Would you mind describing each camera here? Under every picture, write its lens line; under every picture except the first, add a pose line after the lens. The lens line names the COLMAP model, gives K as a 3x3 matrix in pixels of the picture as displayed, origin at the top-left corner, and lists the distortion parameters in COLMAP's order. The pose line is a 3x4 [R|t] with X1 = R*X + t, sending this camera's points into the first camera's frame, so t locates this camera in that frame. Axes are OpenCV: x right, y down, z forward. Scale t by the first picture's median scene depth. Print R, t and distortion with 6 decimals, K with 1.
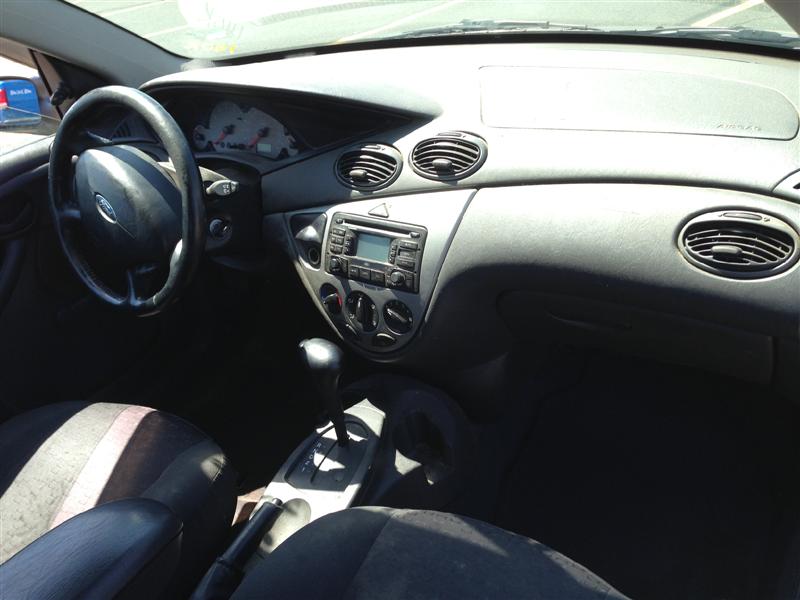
lens RADIAL K [[733.1, 0, 399.4], [0, 733.1, 305.6], [0, 0, 1]] dist [0.060604, 0.000000]
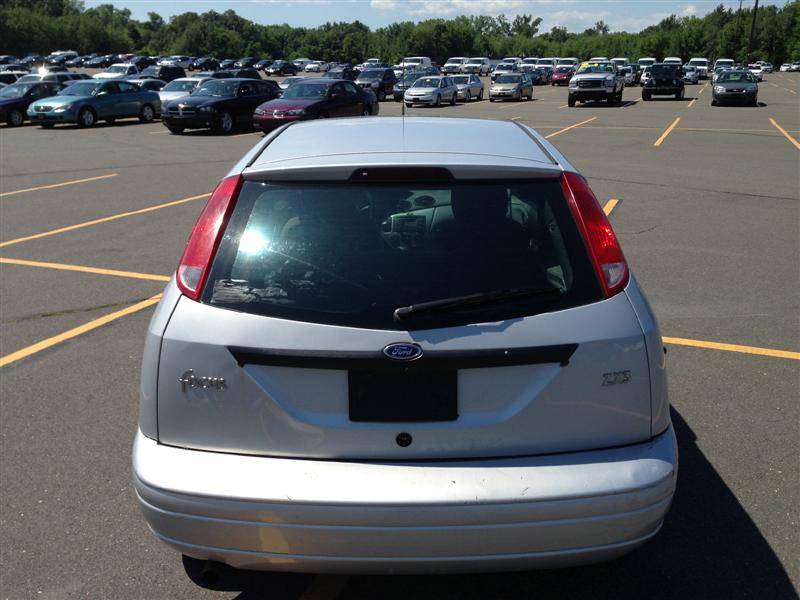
lens RADIAL K [[733.1, 0, 401.8], [0, 733.1, 301.8], [0, 0, 1]] dist [0.060604, 0.000000]
pose [[0.830605, -0.009417, 0.556783, -2.149826], [0.179763, 0.950862, -0.252086, 1.237150], [-0.527050, 0.309473, 0.791483, -1.818969]]
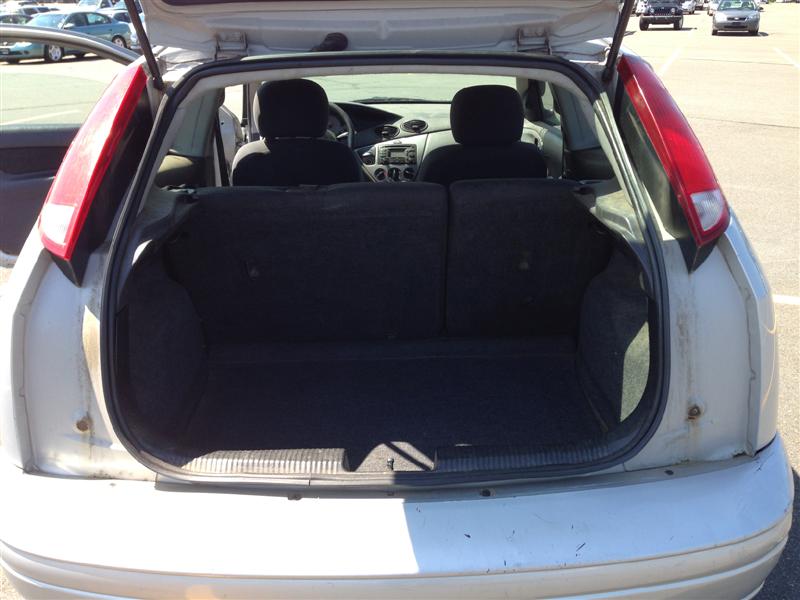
lens RADIAL K [[733.1, 0, 395.4], [0, 733.1, 303.3], [0, 0, 1]] dist [0.060604, 0.000000]
pose [[0.826661, -0.062511, 0.559218, -1.804979], [0.191283, 0.965845, -0.174798, 1.066614], [-0.529191, 0.251467, 0.810383, -1.347028]]
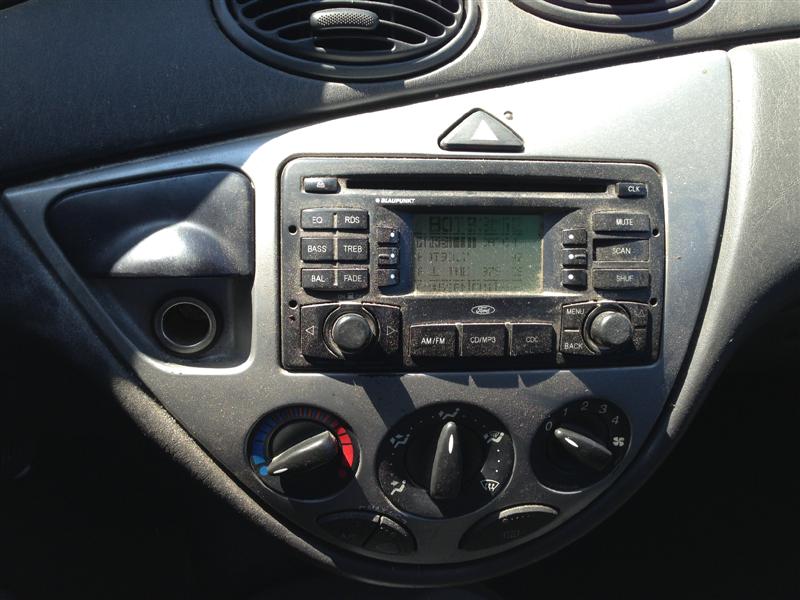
lens RADIAL K [[733.1, 0, 398.7], [0, 733.1, 301.4], [0, 0, 1]] dist [0.060604, 0.000000]
pose [[0.700122, -0.191056, 0.687988, -0.272866], [0.201080, 0.977296, 0.066771, -0.085517], [-0.685125, 0.091593, 0.722644, 0.791918]]
